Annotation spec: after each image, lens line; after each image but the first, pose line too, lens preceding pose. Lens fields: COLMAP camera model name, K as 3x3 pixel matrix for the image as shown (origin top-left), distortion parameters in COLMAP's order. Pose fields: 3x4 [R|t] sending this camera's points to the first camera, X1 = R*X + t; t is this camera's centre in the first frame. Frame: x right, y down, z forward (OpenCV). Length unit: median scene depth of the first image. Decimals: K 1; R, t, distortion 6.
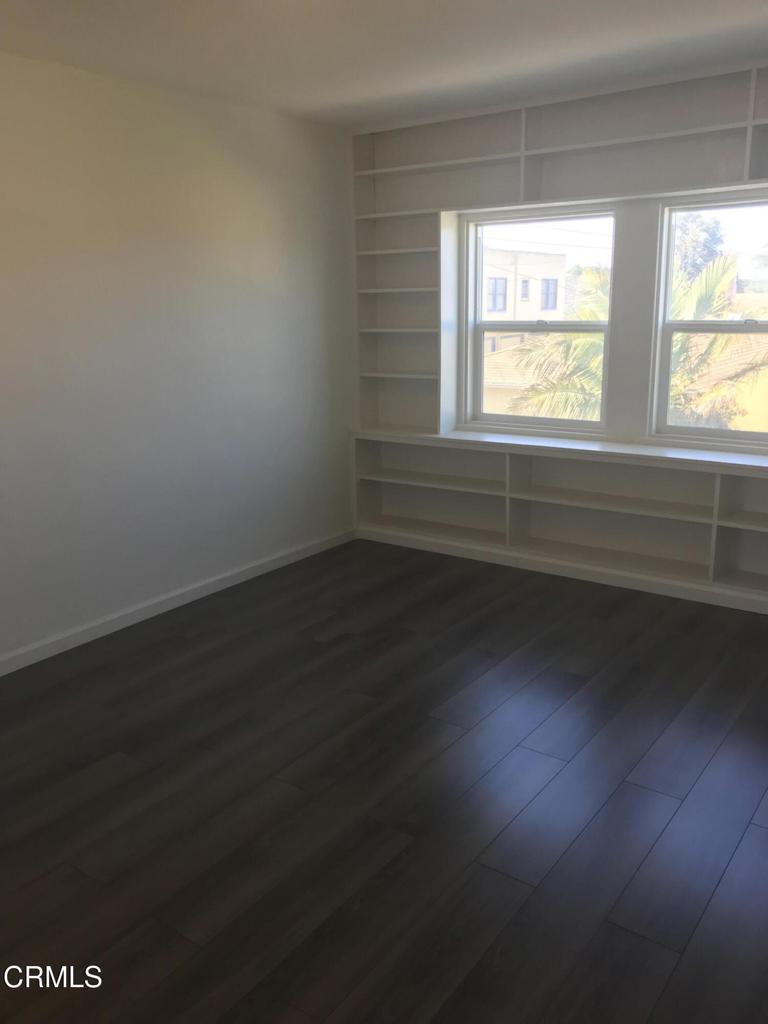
lens RADIAL K [[838.2, 0, 411.0], [0, 838.2, 502.4], [0, 0, 1]] dist [0.009890, -0.003829]
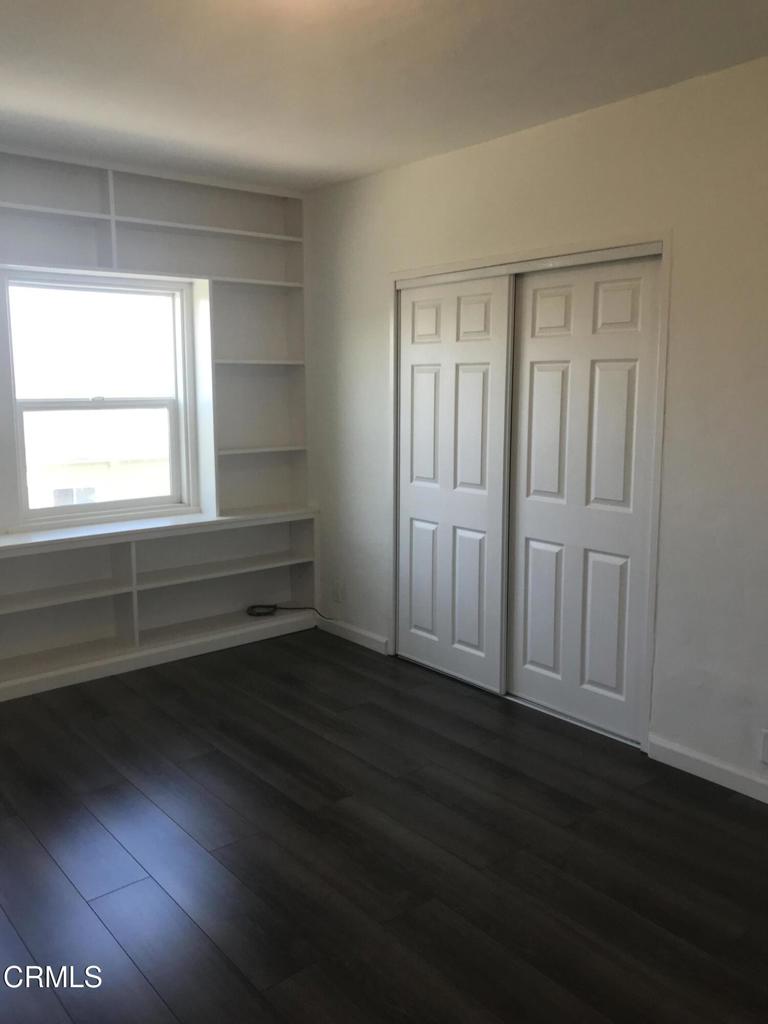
lens RADIAL K [[838.2, 0, 421.8], [0, 838.2, 502.4], [0, 0, 1]] dist [0.009890, -0.003829]
pose [[0.228524, -0.129218, 0.964925, -0.630006], [0.223517, 0.971639, 0.077181, -0.093935], [-0.947532, 0.198039, 0.250925, 0.445610]]
